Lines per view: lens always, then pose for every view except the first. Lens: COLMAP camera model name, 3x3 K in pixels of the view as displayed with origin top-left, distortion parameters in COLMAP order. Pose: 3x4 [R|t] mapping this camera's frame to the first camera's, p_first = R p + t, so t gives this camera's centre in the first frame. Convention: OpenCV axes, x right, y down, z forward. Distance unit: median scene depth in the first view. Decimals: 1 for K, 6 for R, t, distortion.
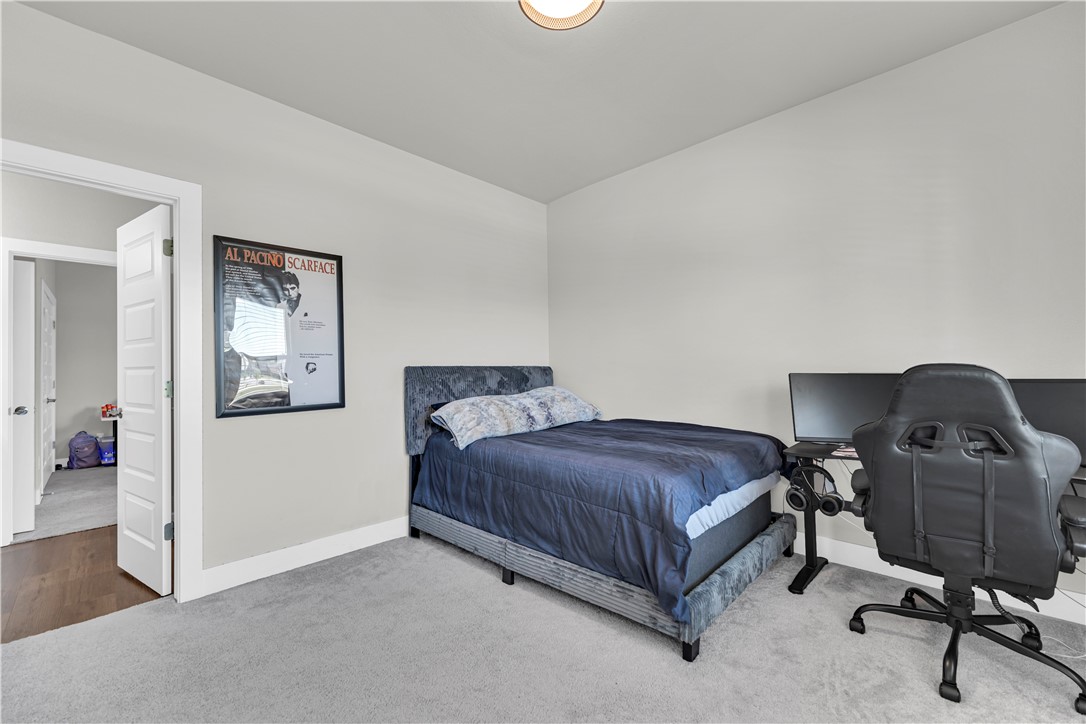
lens RADIAL K [[436.9, 0, 541.2], [0, 436.9, 365.3], [0, 0, 1]] dist [0.002192, 0.000215]
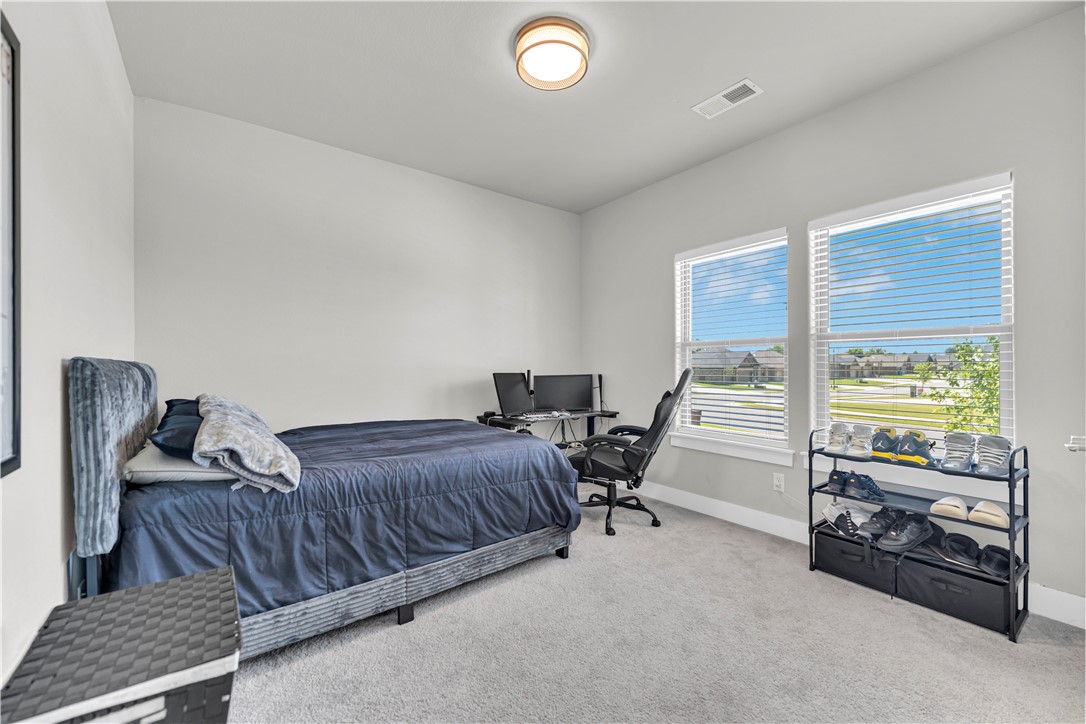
lens RADIAL K [[436.9, 0, 541.2], [0, 436.9, 365.3], [0, 0, 1]] dist [0.002192, 0.000215]
pose [[0.155008, 0.018115, 0.987747, -0.981679], [-0.011744, 0.999795, -0.016493, 0.017227], [-0.987843, -0.009044, 0.155189, 0.690836]]
